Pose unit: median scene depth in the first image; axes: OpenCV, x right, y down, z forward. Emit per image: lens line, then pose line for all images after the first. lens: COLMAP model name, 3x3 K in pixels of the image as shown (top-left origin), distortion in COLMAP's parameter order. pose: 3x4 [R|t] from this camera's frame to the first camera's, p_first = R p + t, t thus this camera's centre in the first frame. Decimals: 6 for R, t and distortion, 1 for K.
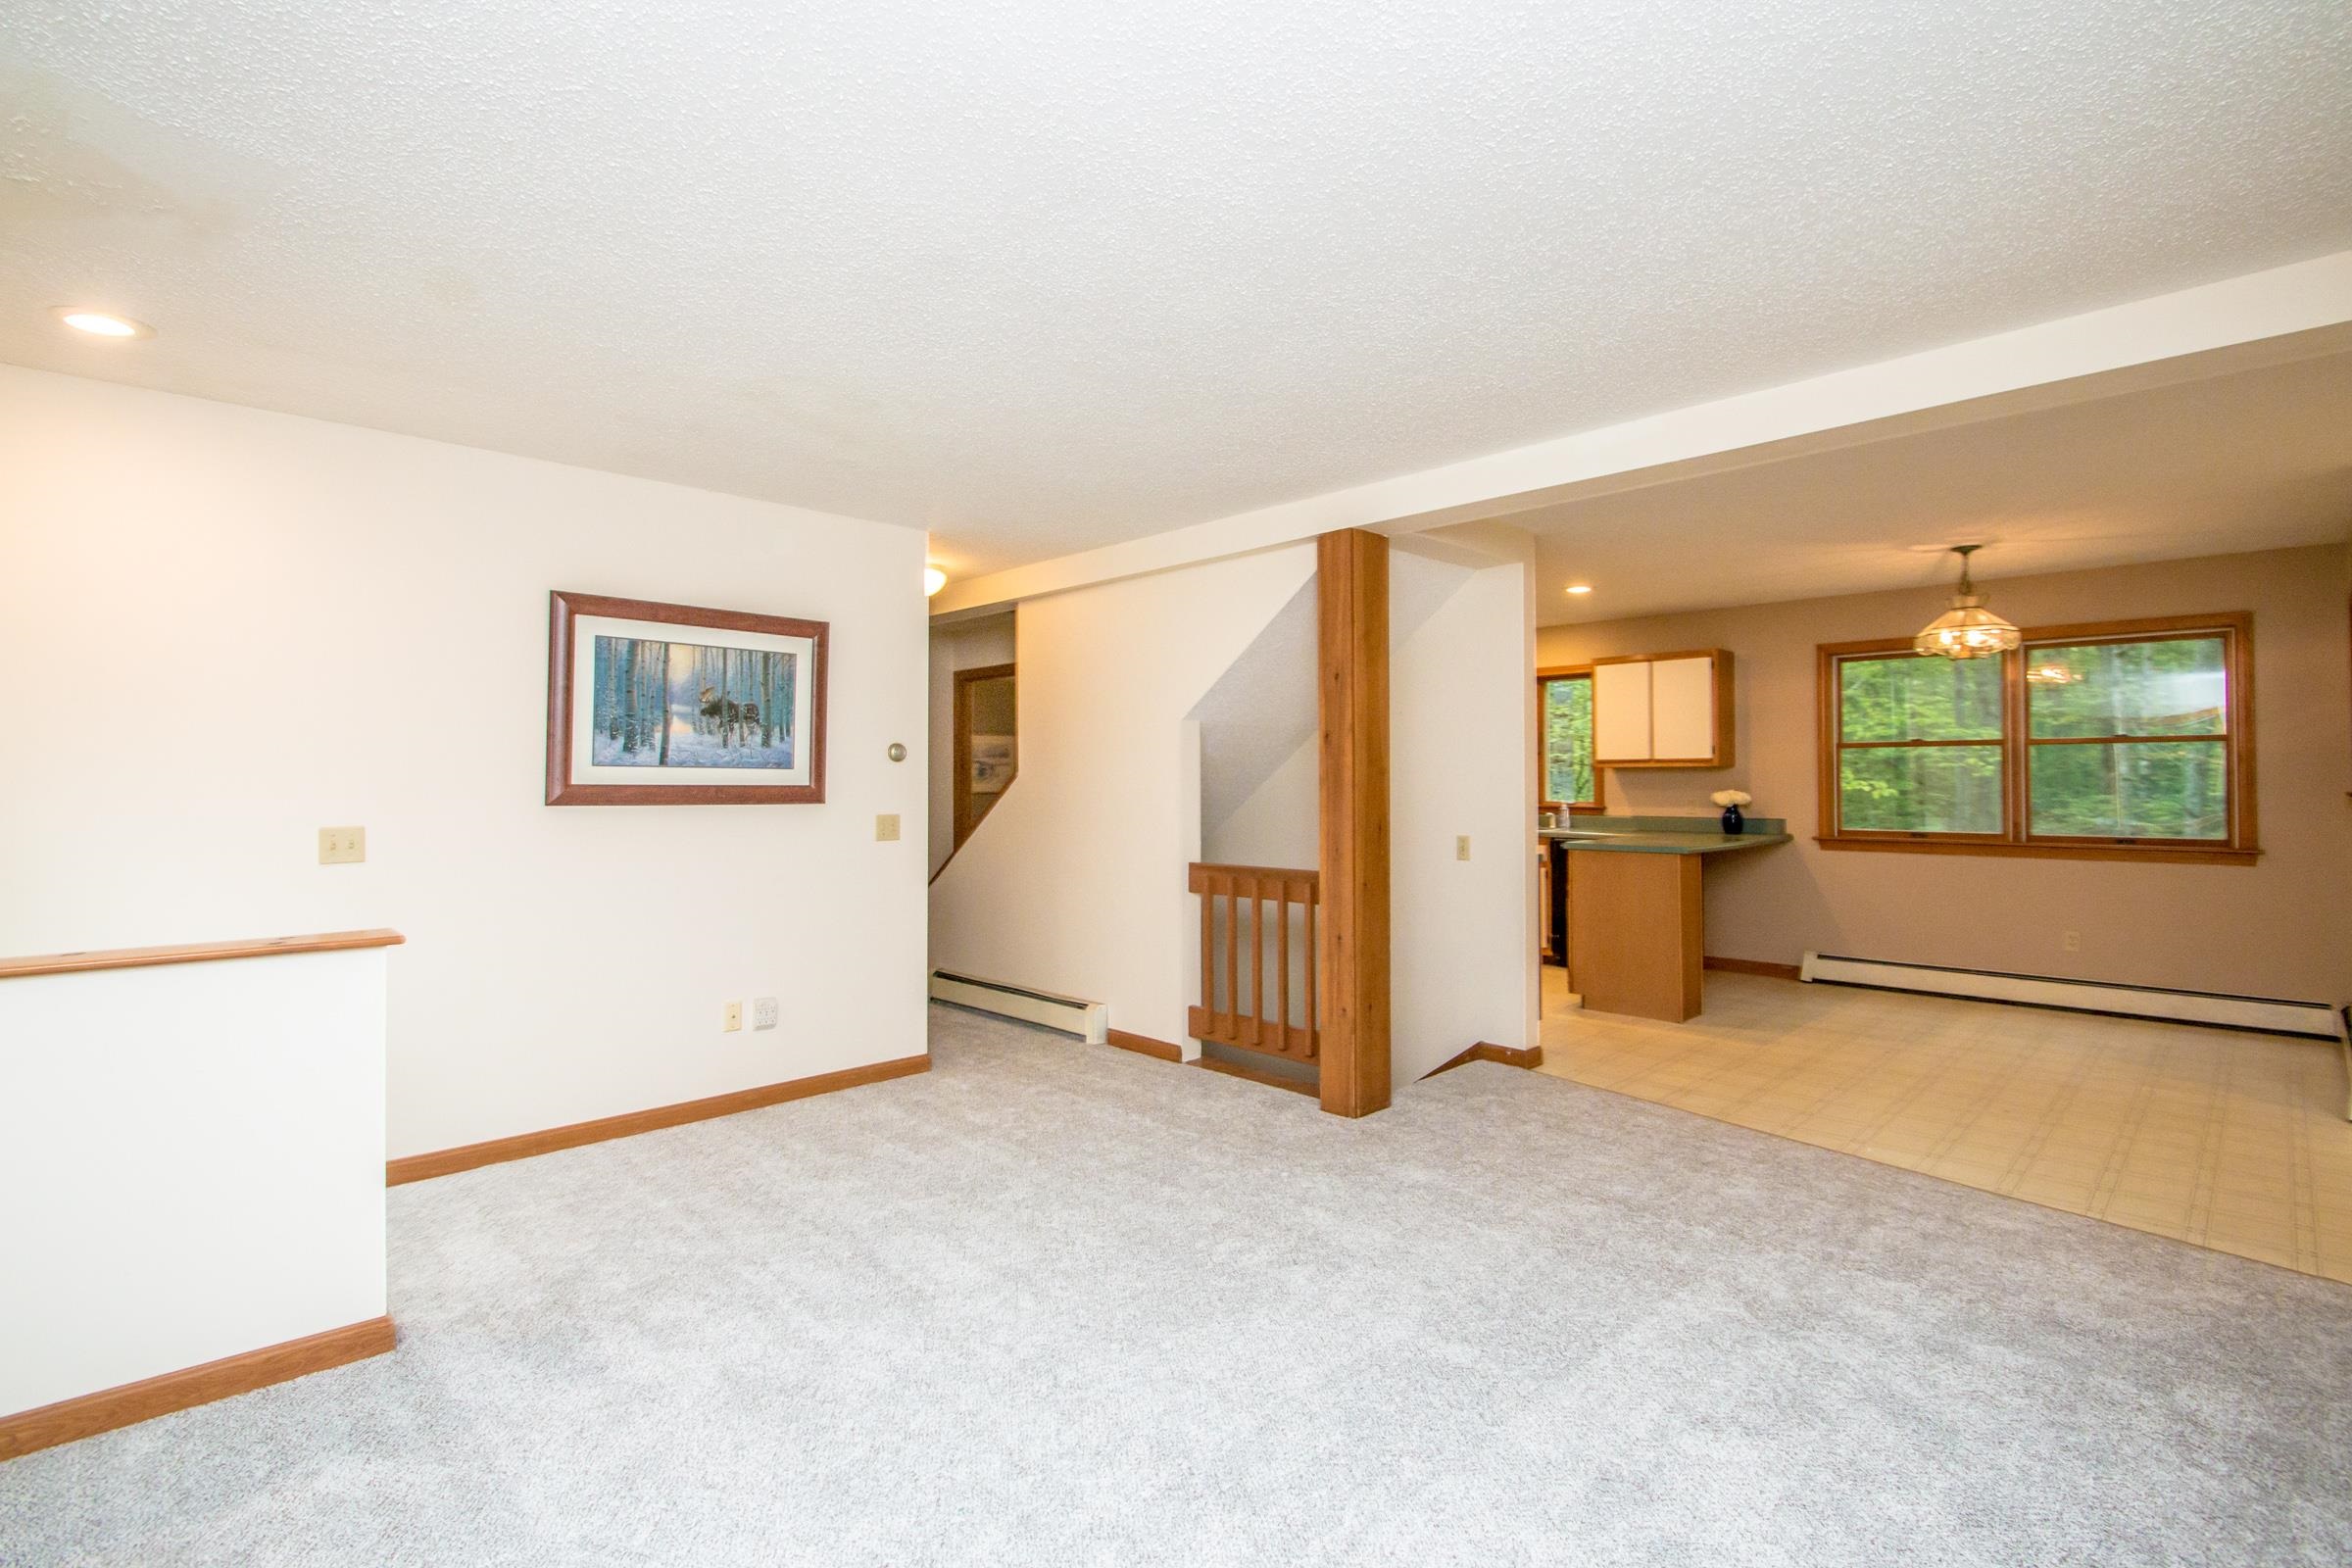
lens RADIAL K [[1091.6, 0, 1177.0], [0, 1091.6, 766.0], [0, 0, 1]] dist [-0.008007, -0.004374]
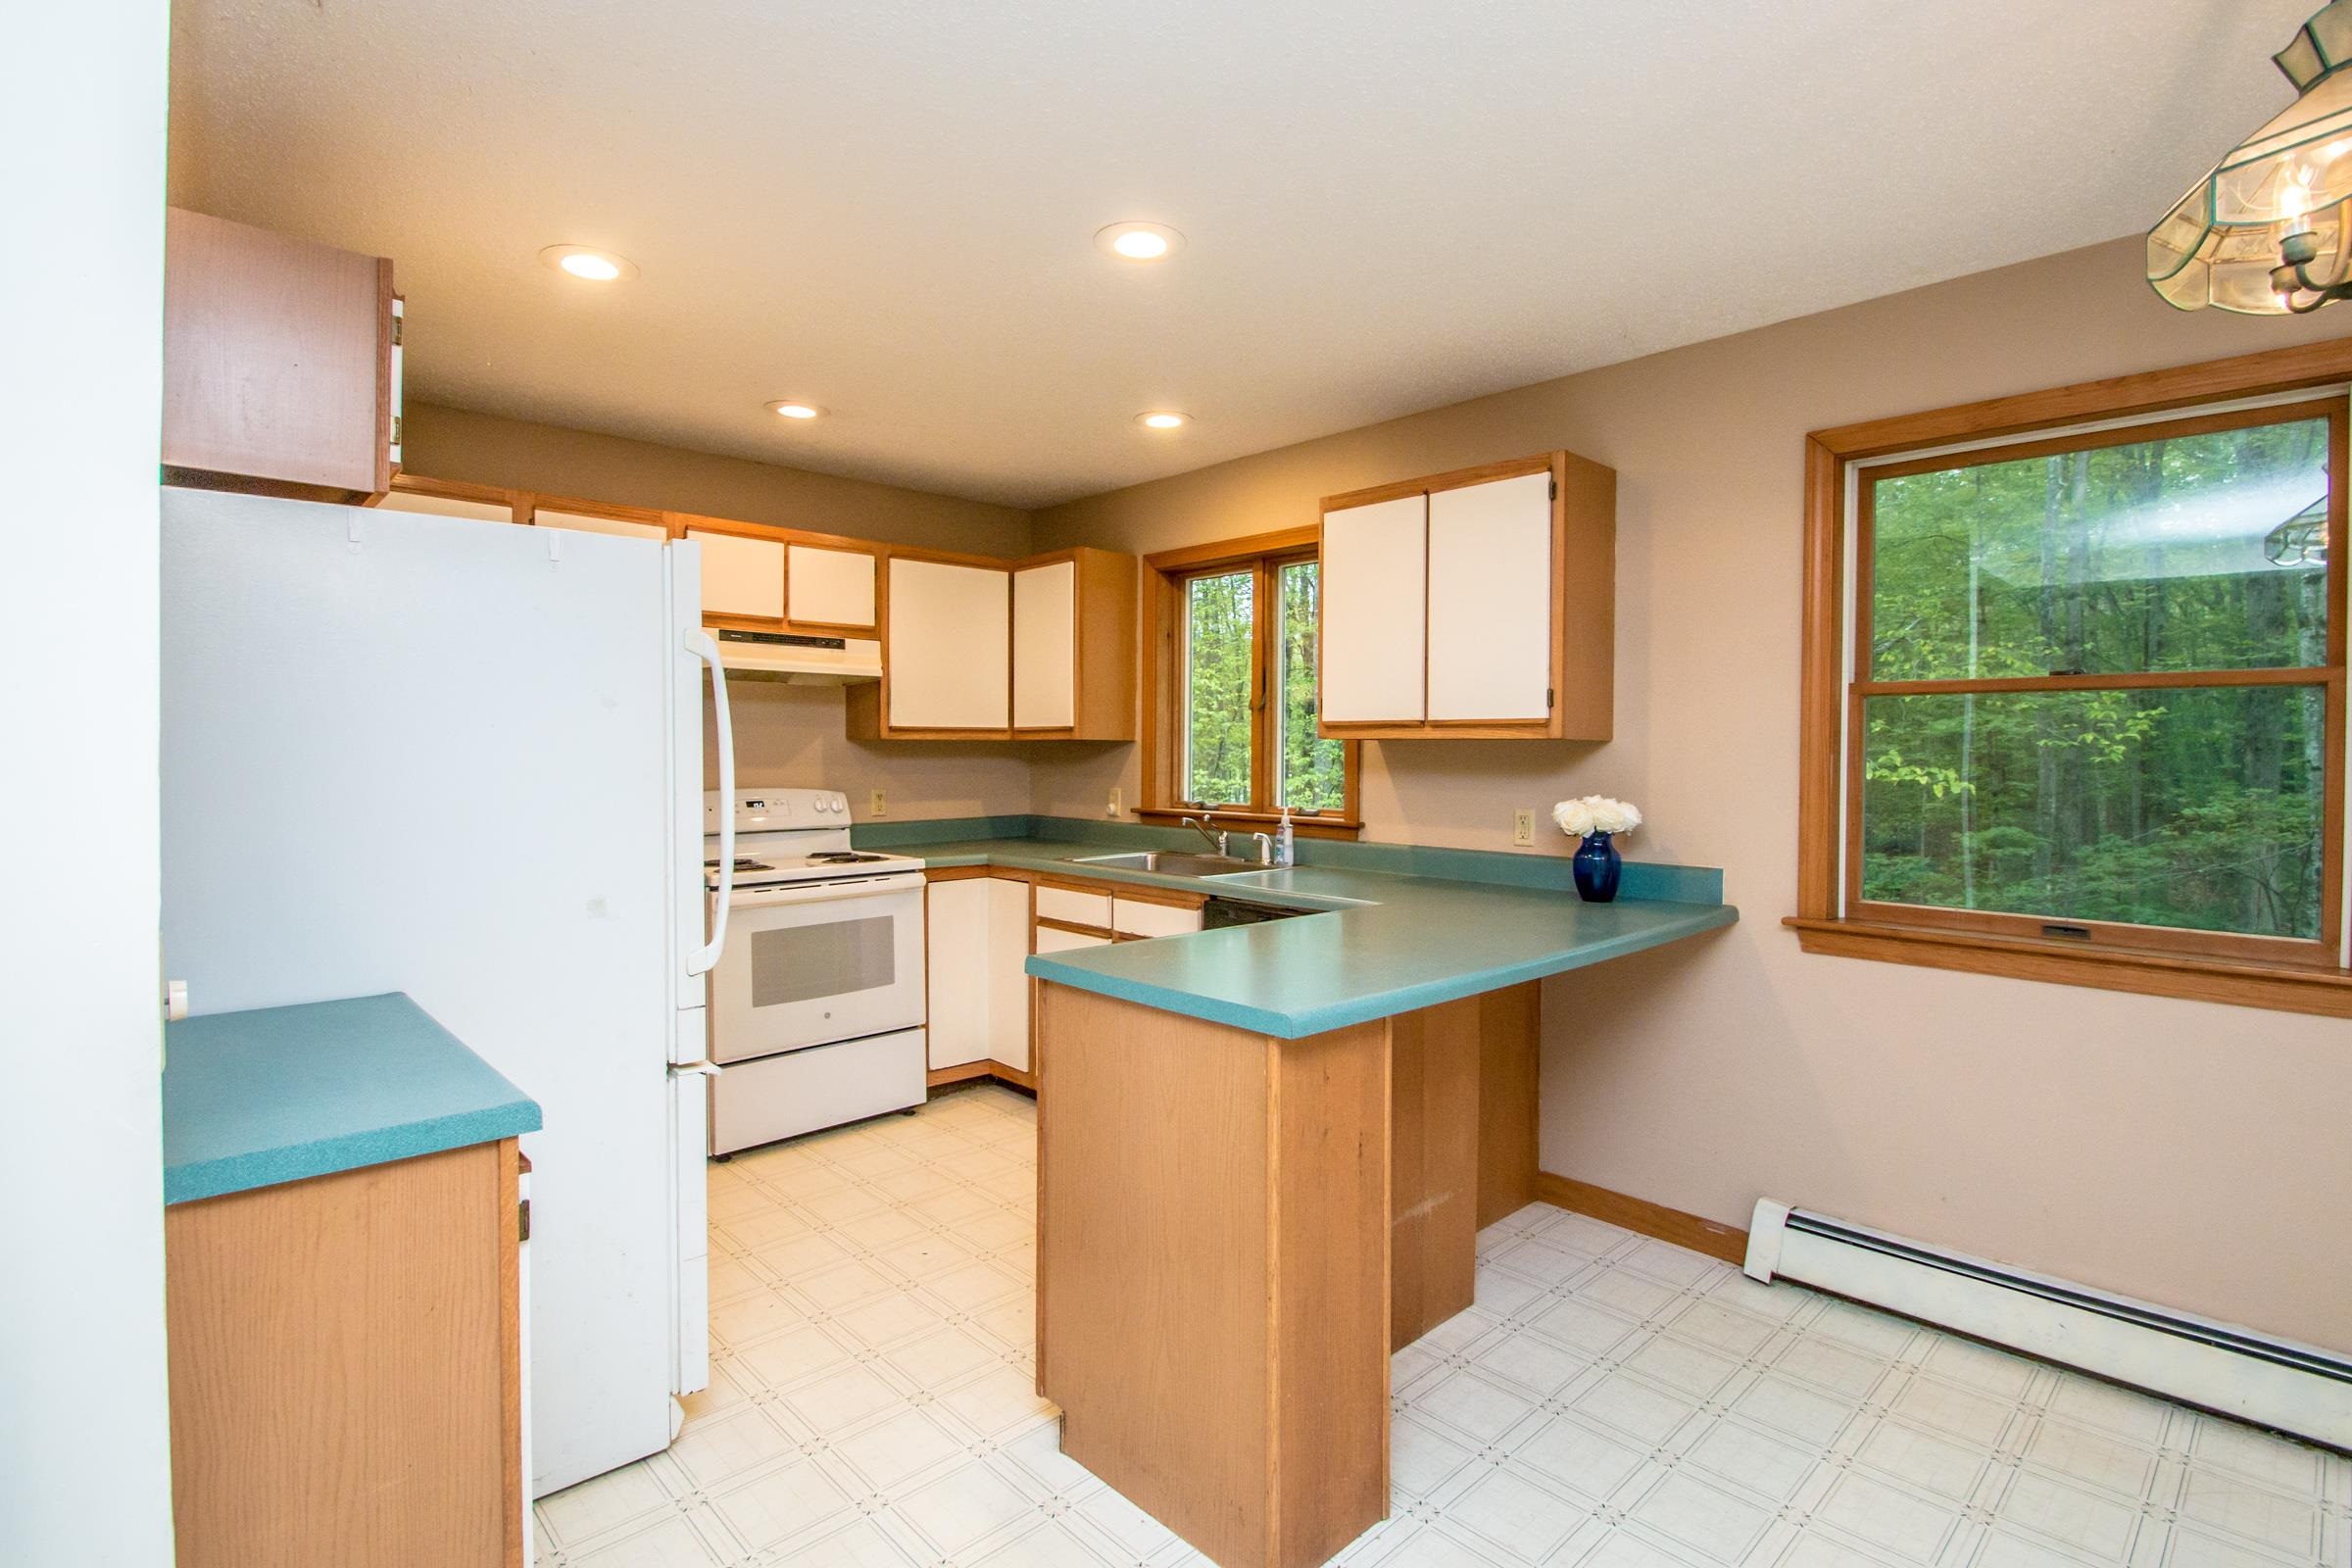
lens RADIAL K [[1091.6, 0, 1217.5], [0, 1091.6, 759.7], [0, 0, 1]] dist [-0.008007, -0.004374]
pose [[0.999887, 0.011571, -0.009631, 0.368339], [-0.011316, 0.999593, 0.026184, -0.001313], [0.009930, -0.026072, 0.999611, 0.583004]]
